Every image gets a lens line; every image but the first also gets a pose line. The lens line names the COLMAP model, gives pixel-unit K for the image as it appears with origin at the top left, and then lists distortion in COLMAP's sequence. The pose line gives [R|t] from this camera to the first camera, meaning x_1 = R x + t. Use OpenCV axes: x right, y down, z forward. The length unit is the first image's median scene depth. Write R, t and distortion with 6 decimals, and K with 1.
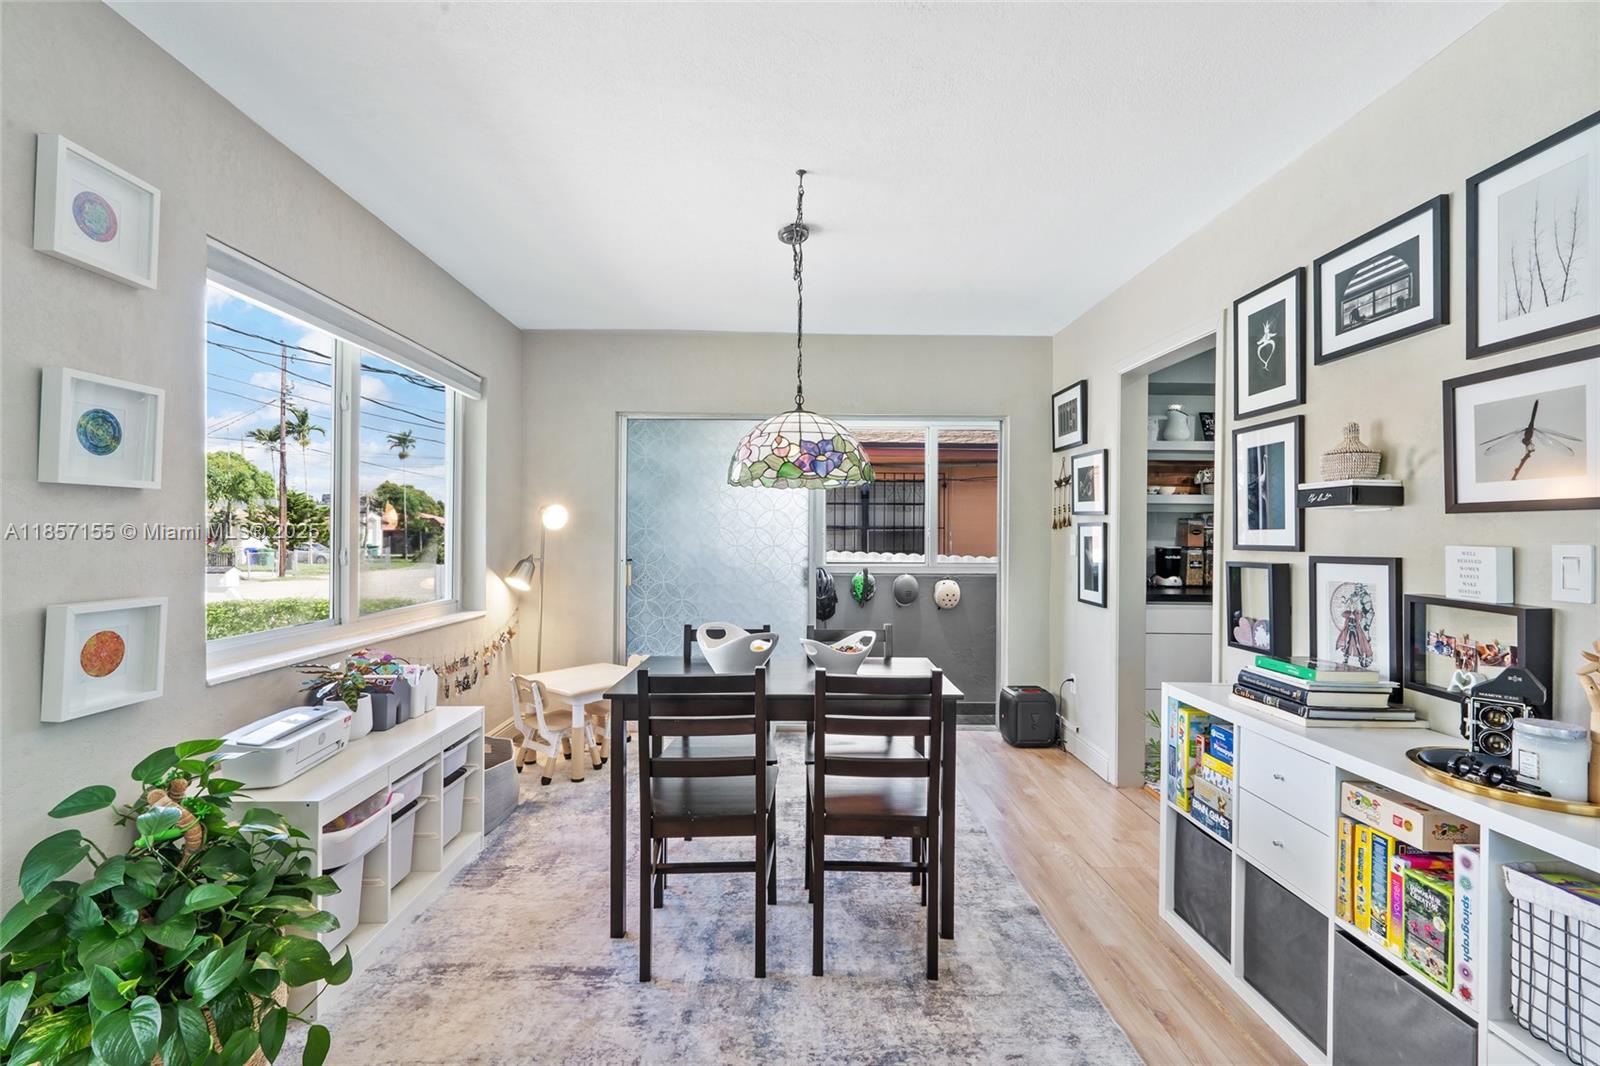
lens RADIAL K [[715.7, 0, 799.9], [0, 715.7, 534.3], [0, 0, 1]] dist [-0.001312, -0.000298]
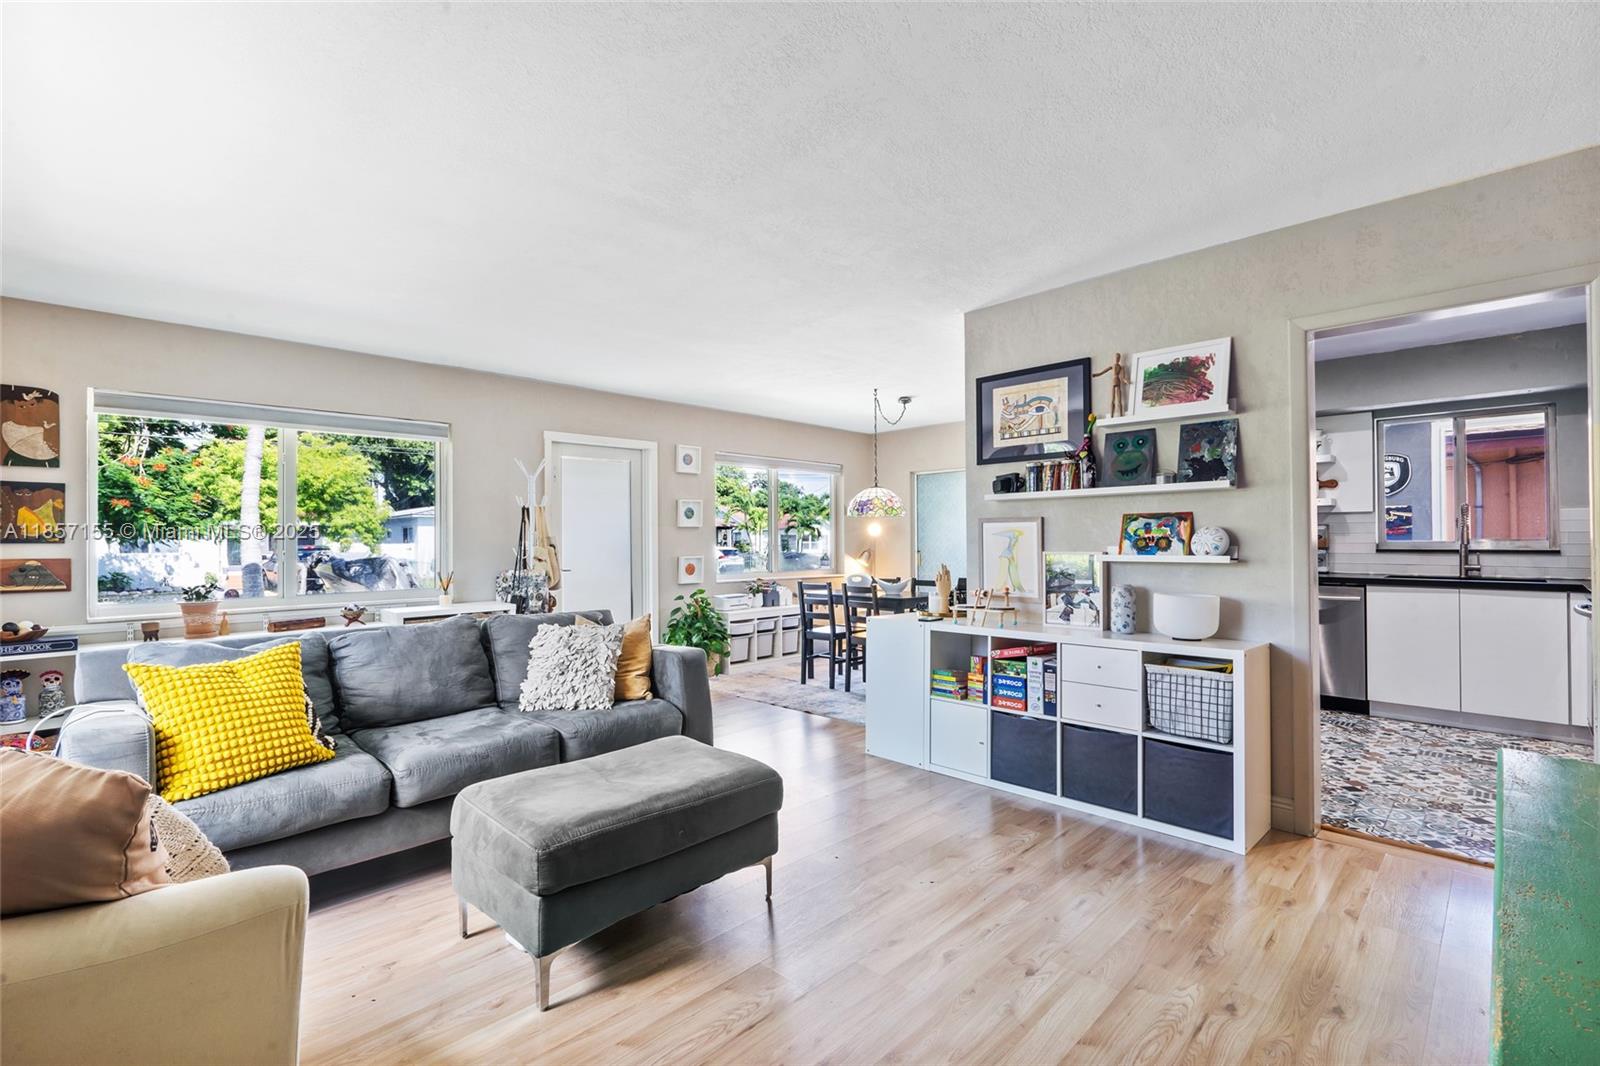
lens RADIAL K [[715.7, 0, 799.7], [0, 715.7, 528.9], [0, 0, 1]] dist [-0.001312, -0.000298]
pose [[0.689095, -0.024611, -0.724253, 1.762780], [0.011258, 0.999666, -0.023258, 0.032925], [0.724583, 0.007874, 0.689142, -0.979789]]
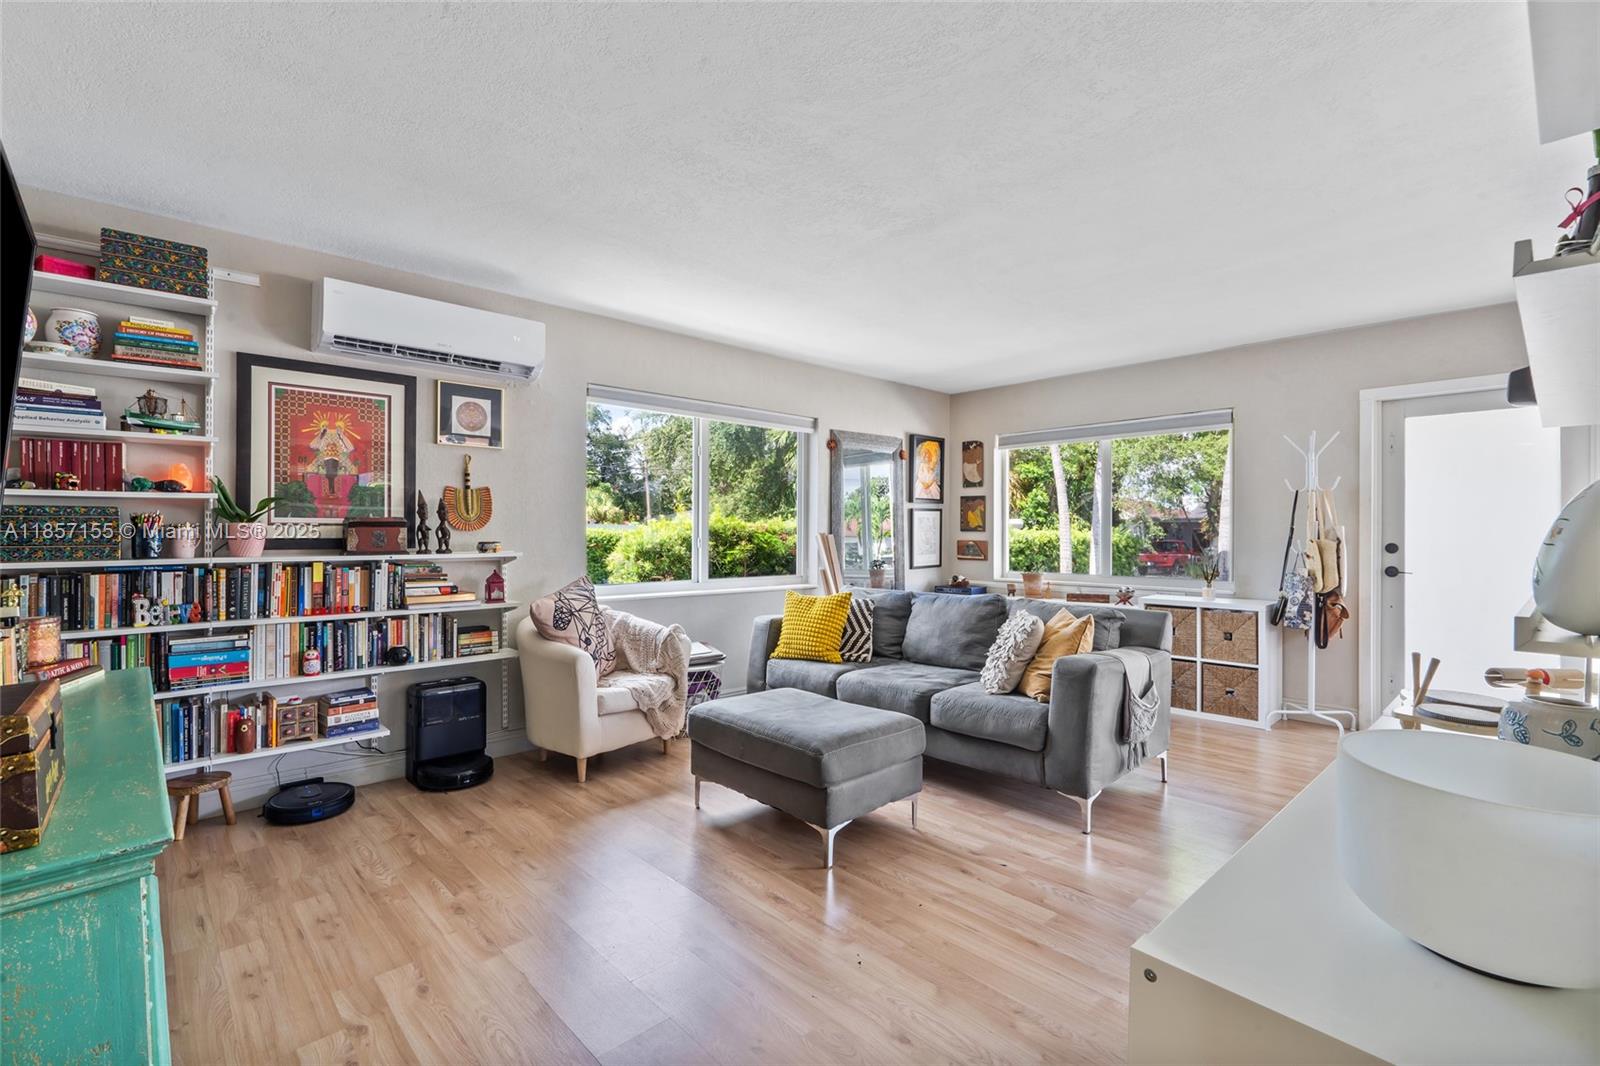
lens RADIAL K [[715.7, 0, 809.3], [0, 715.7, 529.3], [0, 0, 1]] dist [-0.001312, -0.000298]
pose [[-0.741247, -0.012816, -0.671110, 1.735463], [-0.010078, 0.999917, -0.007964, 0.027306], [0.671157, 0.000860, -0.741315, 0.574465]]
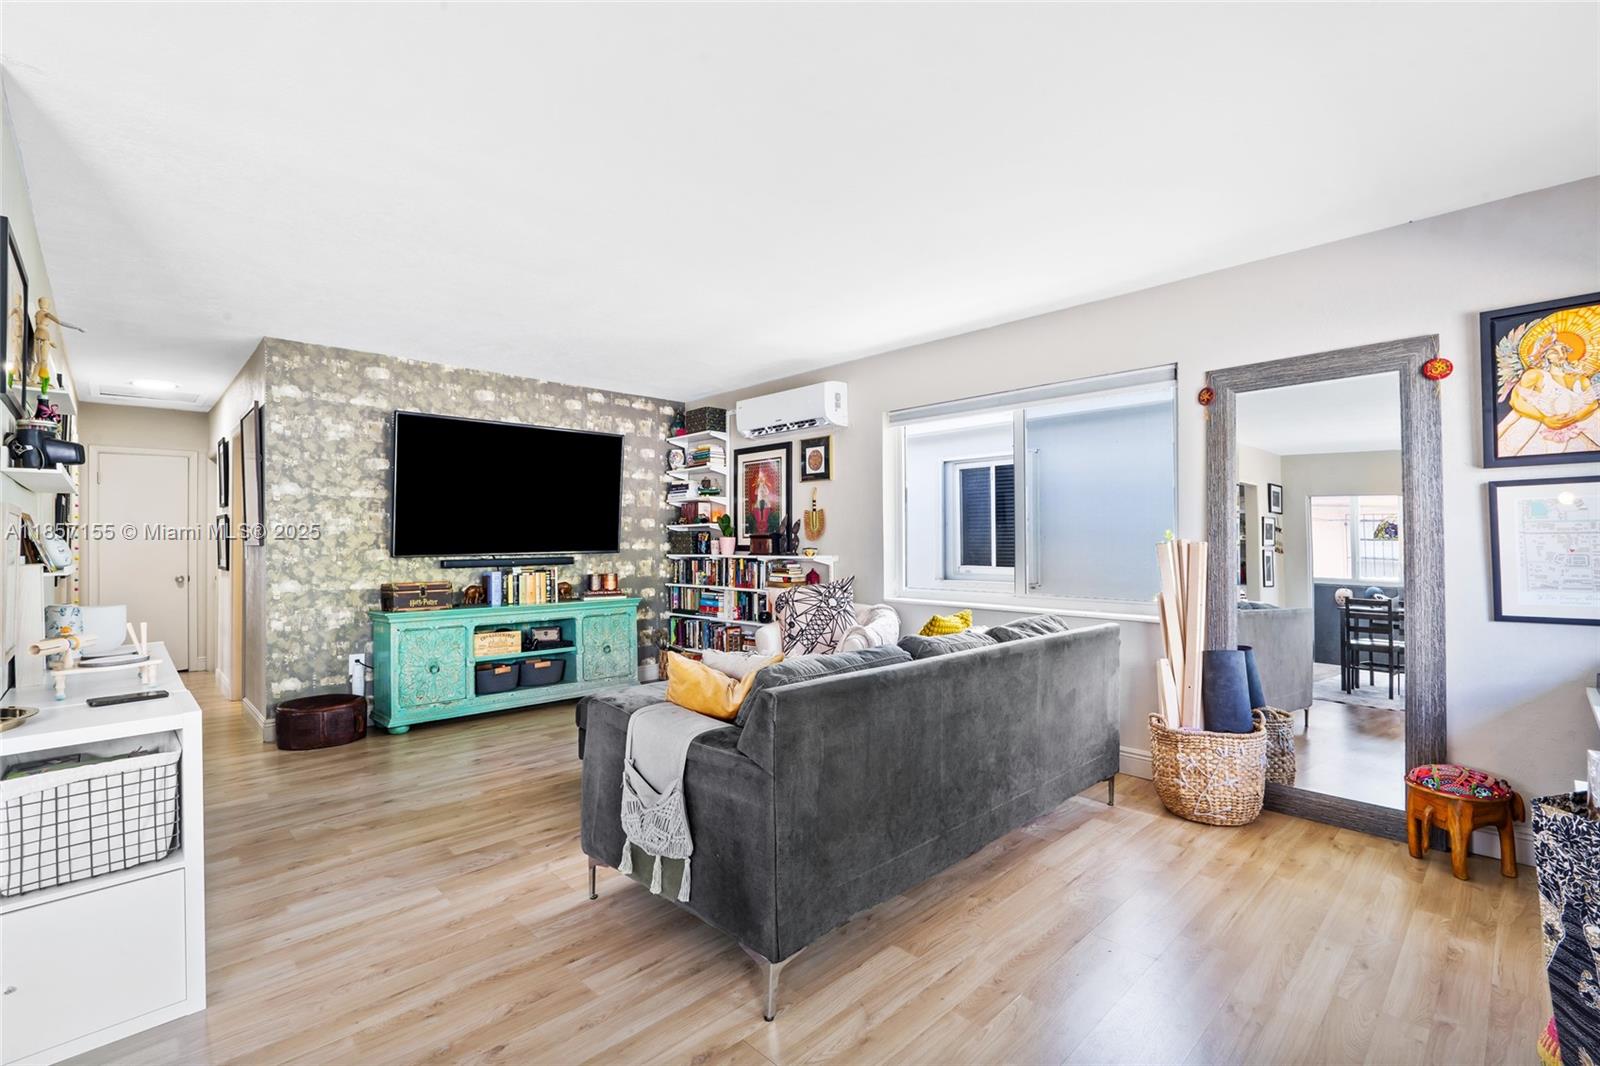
lens RADIAL K [[715.7, 0, 802.8], [0, 715.7, 537.5], [0, 0, 1]] dist [-0.001312, -0.000298]
pose [[-0.681625, -0.001098, 0.731701, -0.535431], [0.000025, 0.999999, 0.001524, 0.012122], [-0.731702, 0.001057, -0.681624, 0.459085]]
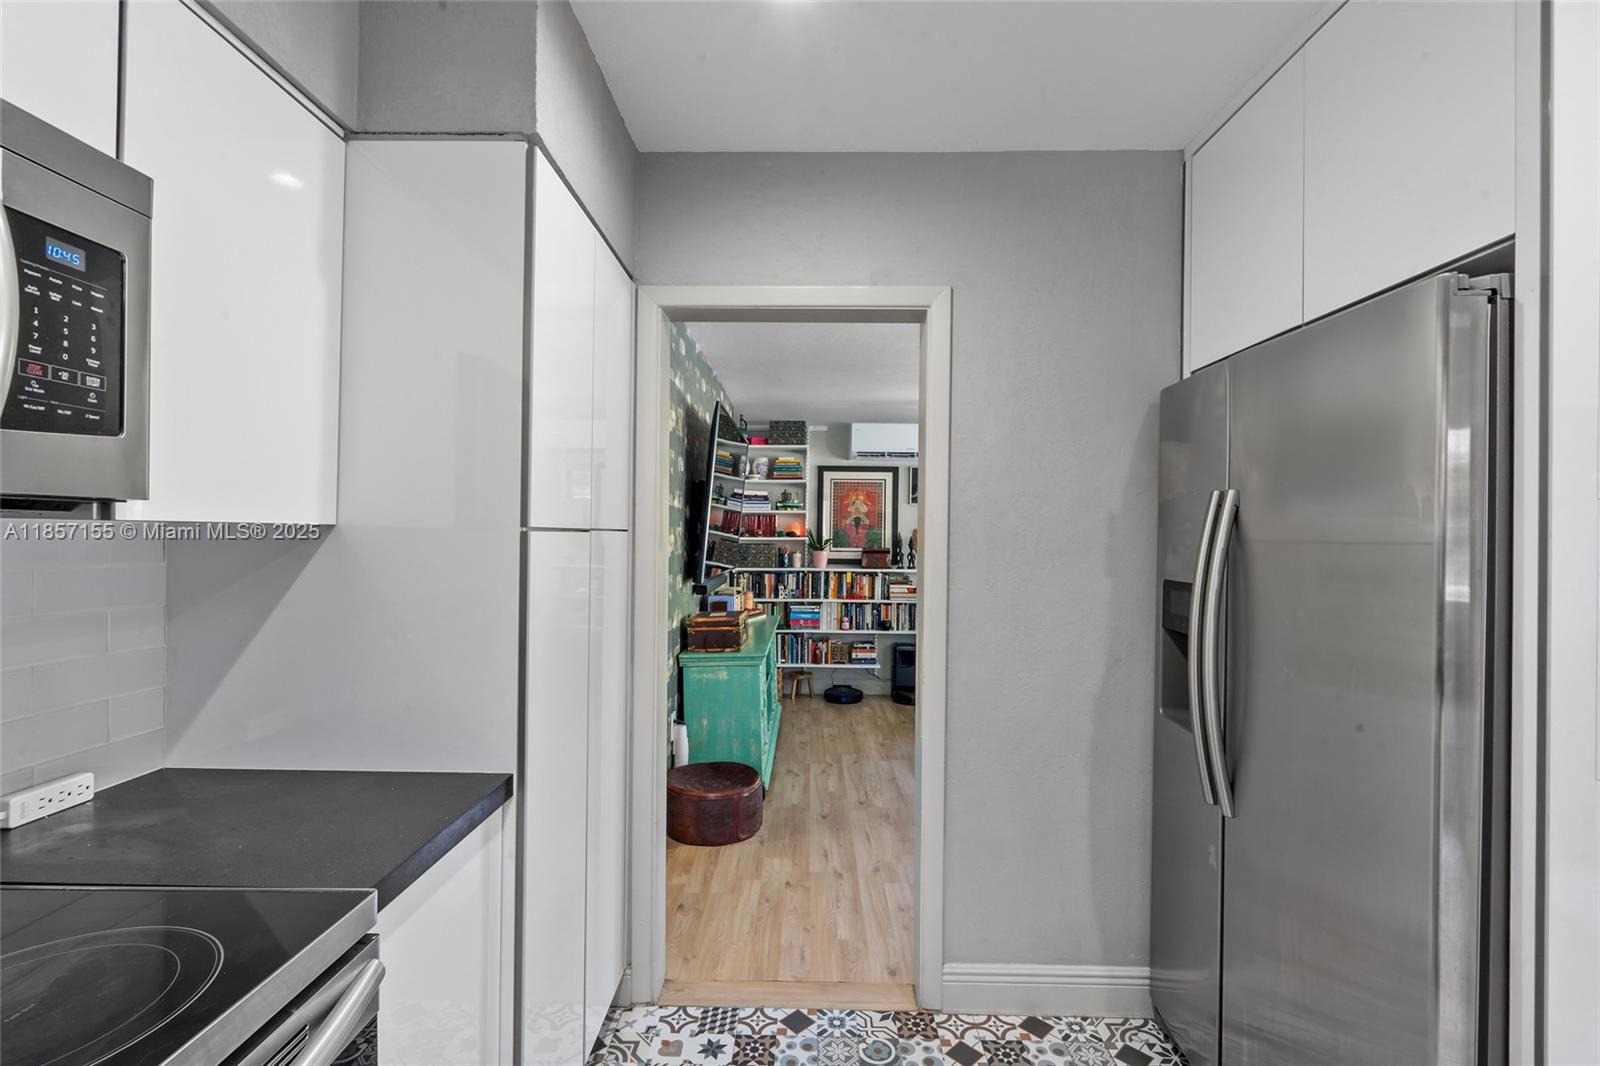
lens RADIAL K [[715.7, 0, 801.7], [0, 715.7, 534.6], [0, 0, 1]] dist [-0.001312, -0.000298]
pose [[-0.999043, -0.019613, 0.039098, 1.580521], [-0.019661, 0.999806, -0.000858, -0.044386], [-0.039073, -0.001626, -0.999235, 1.601407]]
